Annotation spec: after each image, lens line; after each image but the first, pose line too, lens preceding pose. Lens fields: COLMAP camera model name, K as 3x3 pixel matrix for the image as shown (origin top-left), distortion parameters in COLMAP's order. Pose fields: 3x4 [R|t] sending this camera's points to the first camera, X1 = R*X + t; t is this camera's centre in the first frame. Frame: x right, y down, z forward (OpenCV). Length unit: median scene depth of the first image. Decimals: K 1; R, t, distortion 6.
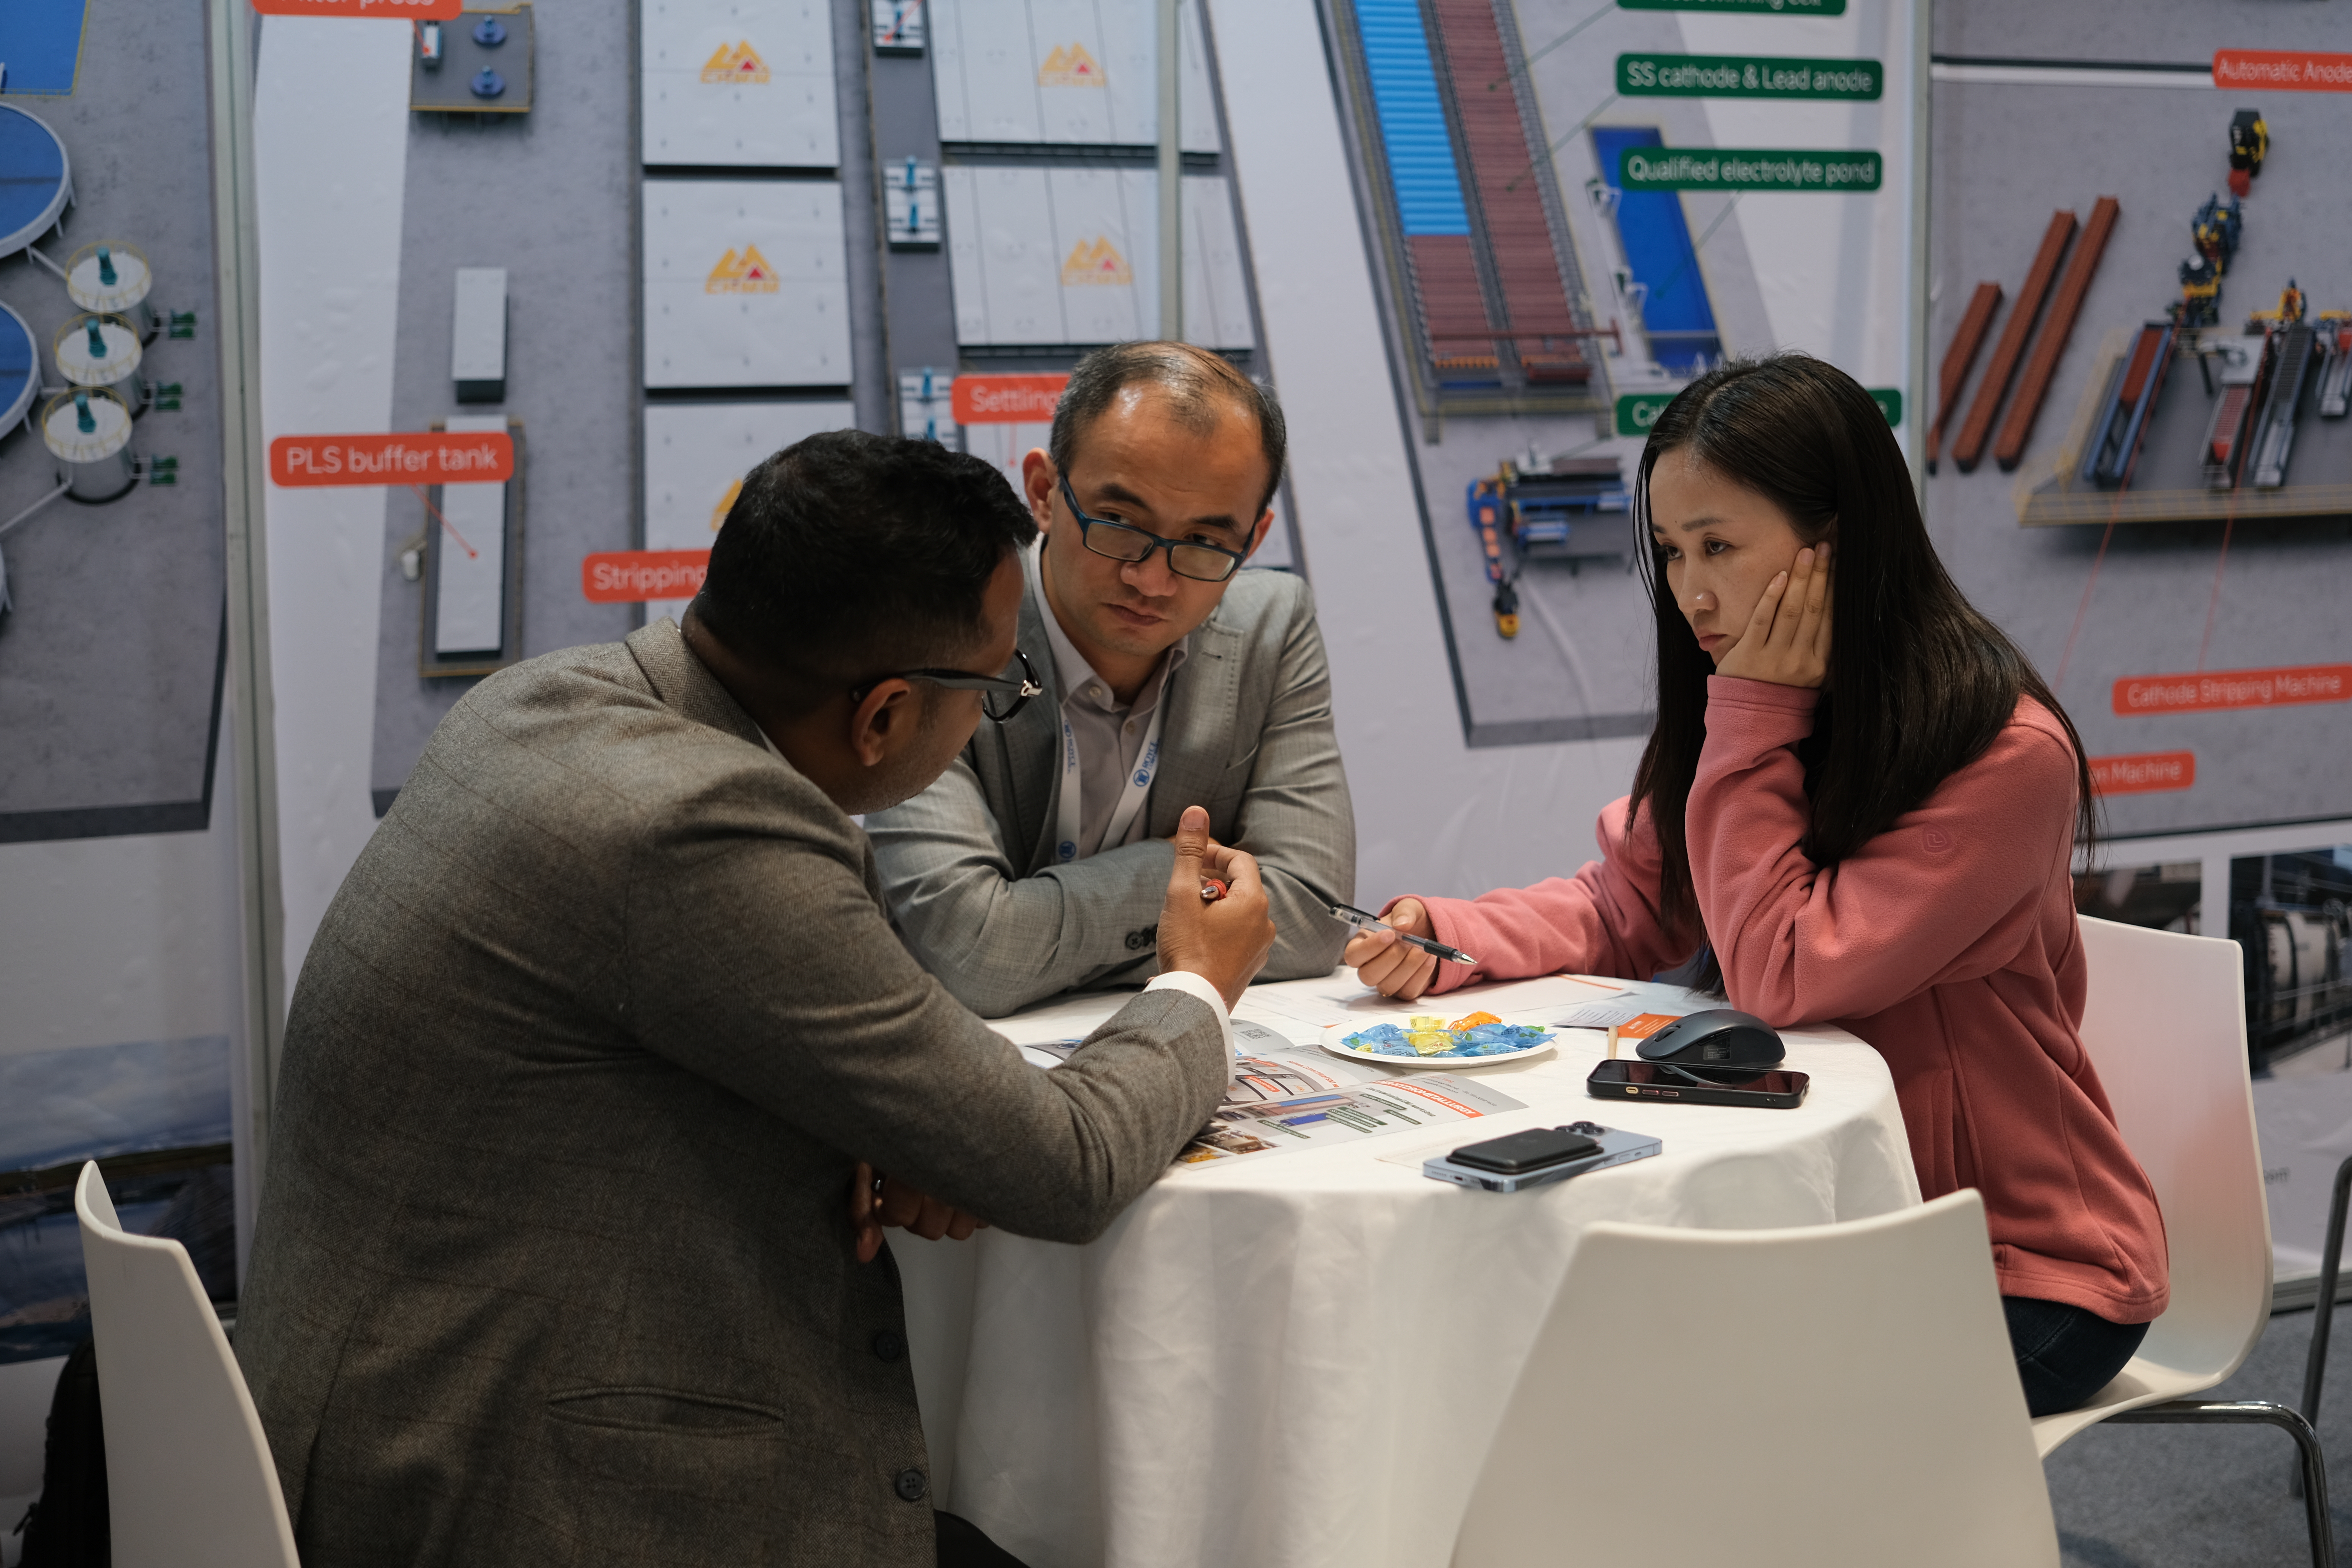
lens RADIAL K [[3553.3, 0, 1144.0], [0, 3553.3, 789.2], [0, 0, 1]] dist [-0.021206, 0.080157]
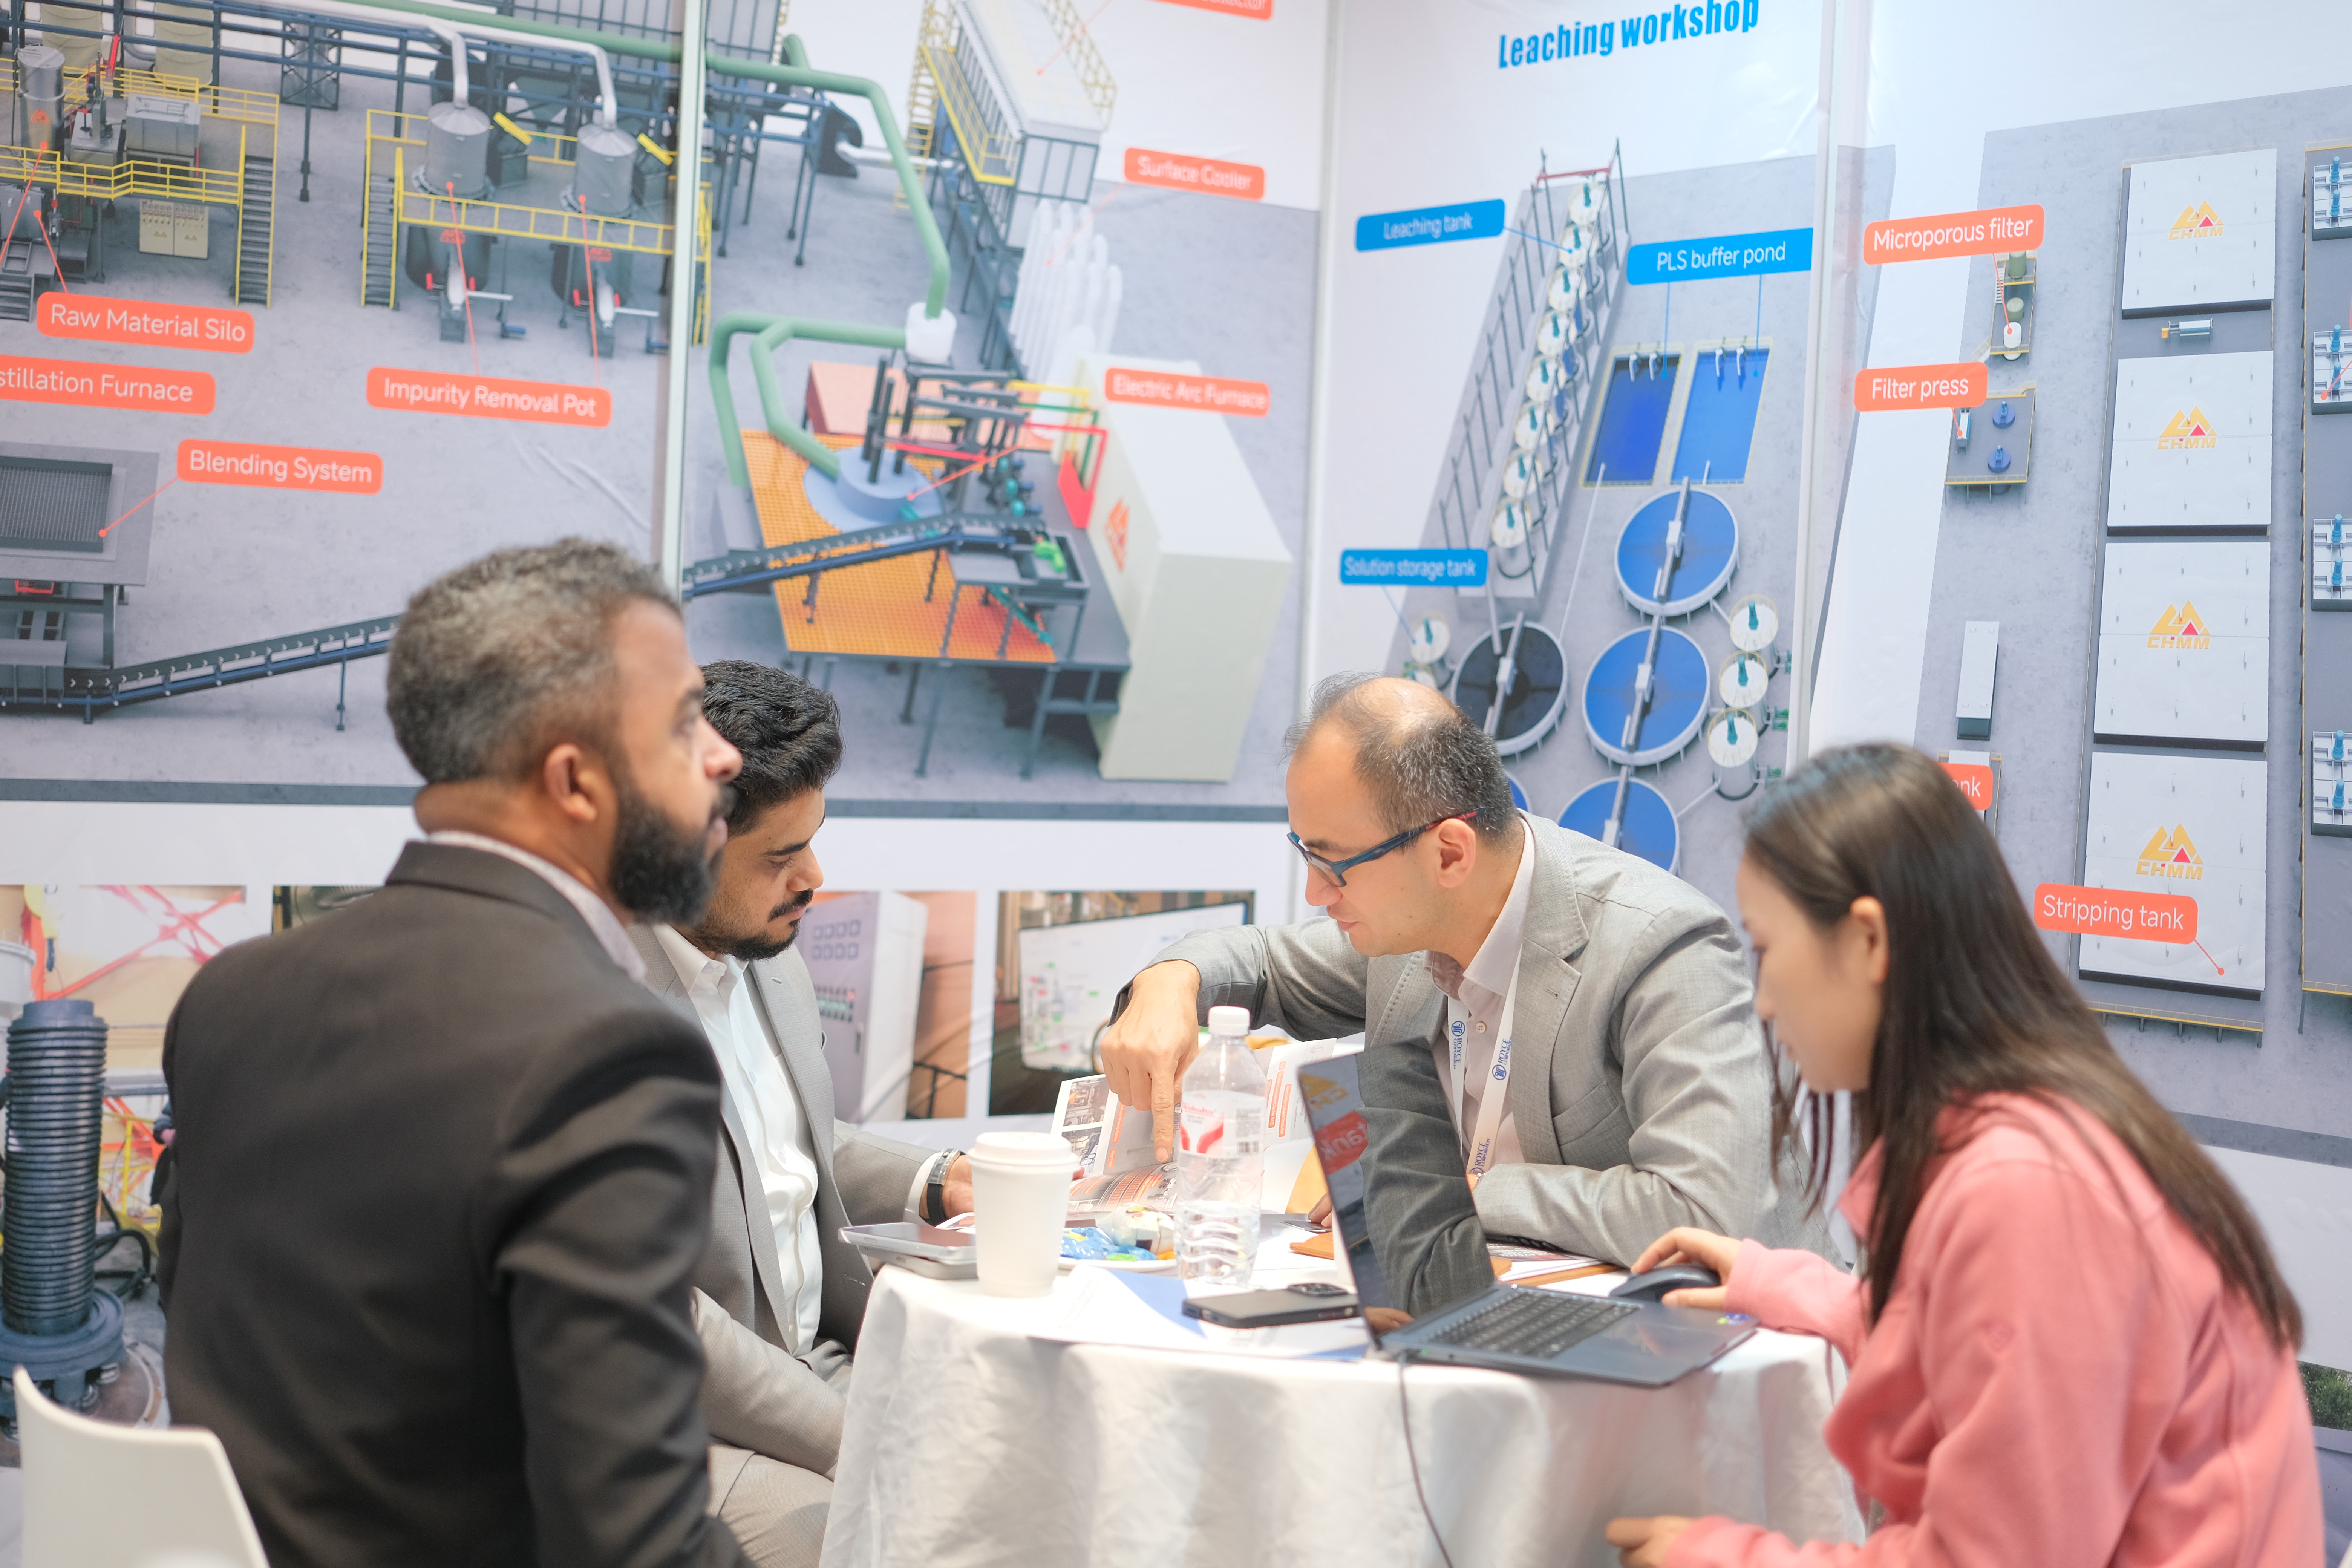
lens RADIAL K [[3553.3, 0, 1144.0], [0, 3553.3, 789.2], [0, 0, 1]] dist [-0.021206, 0.080157]
pose [[0.161656, 0.042964, -0.985912, 0.758175], [-0.180723, 0.983445, 0.013224, -0.052019], [0.970158, 0.176039, 0.166744, 0.481239]]
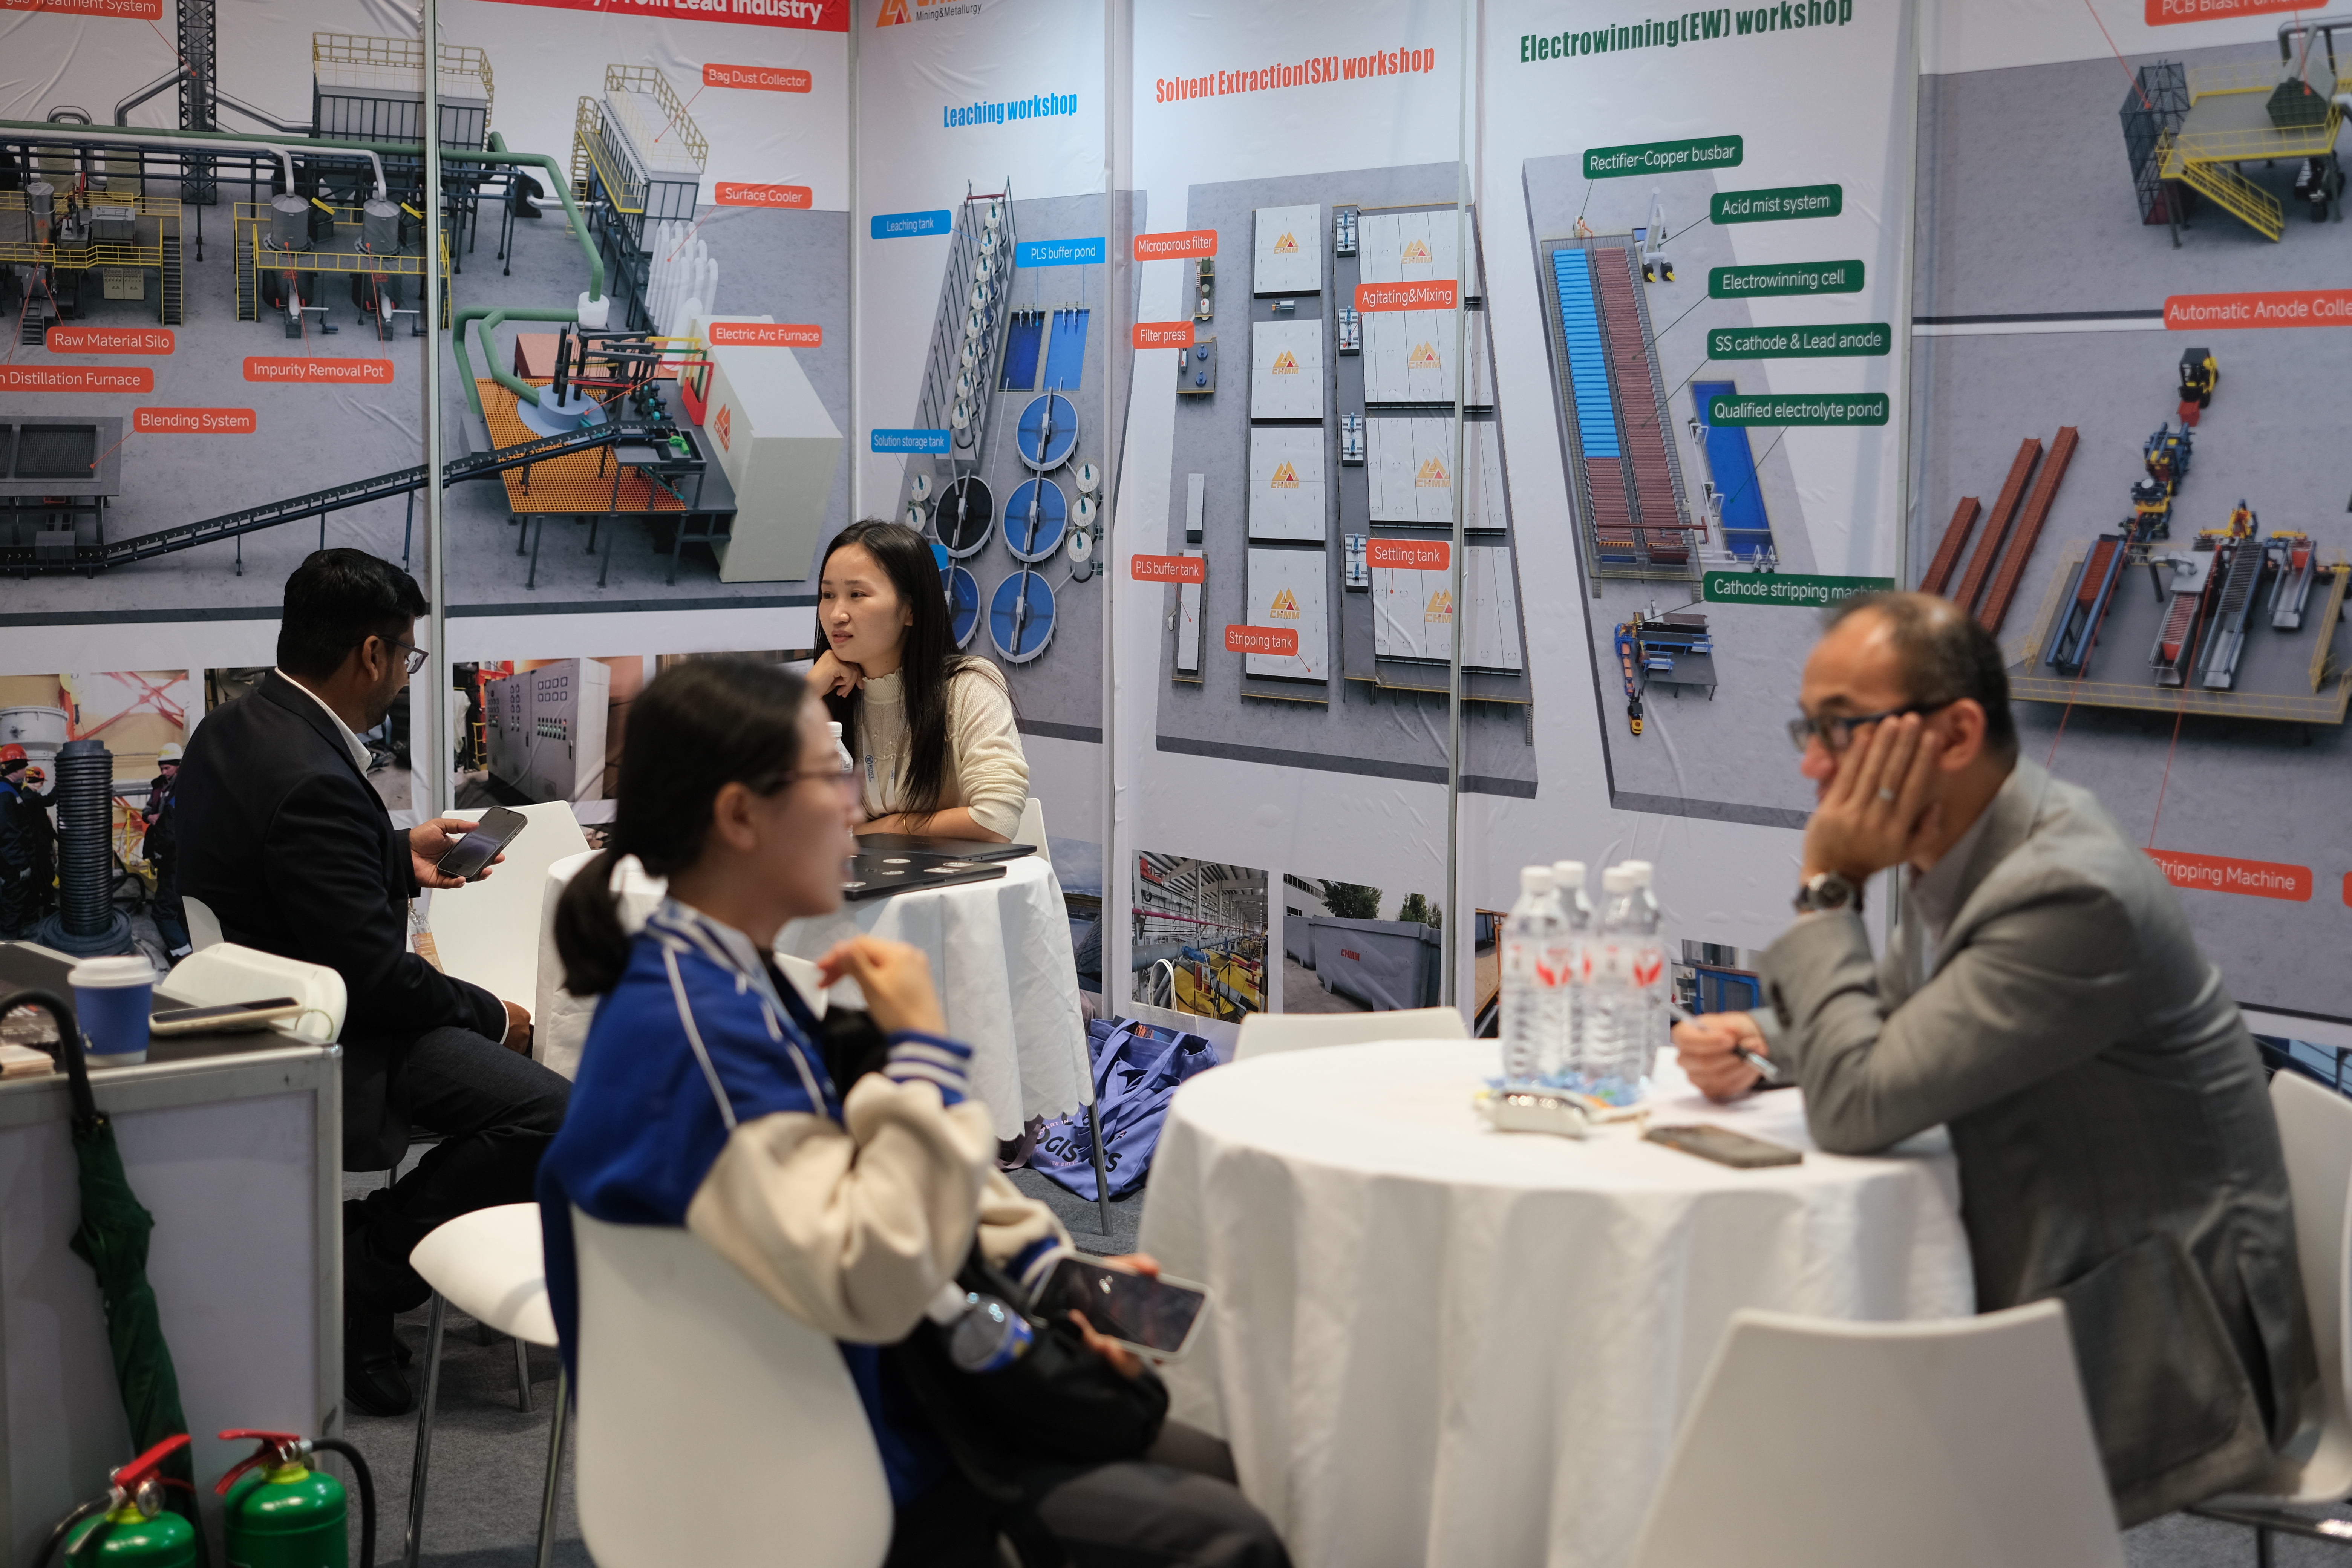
lens RADIAL K [[3553.3, 0, 1144.0], [0, 3553.3, 789.2], [0, 0, 1]] dist [-0.021206, 0.080157]
pose [[0.189356, 0.099866, -0.976817, 1.471627], [-0.141020, 0.987267, 0.073598, -0.098516], [0.971729, 0.123814, 0.201028, 0.516667]]
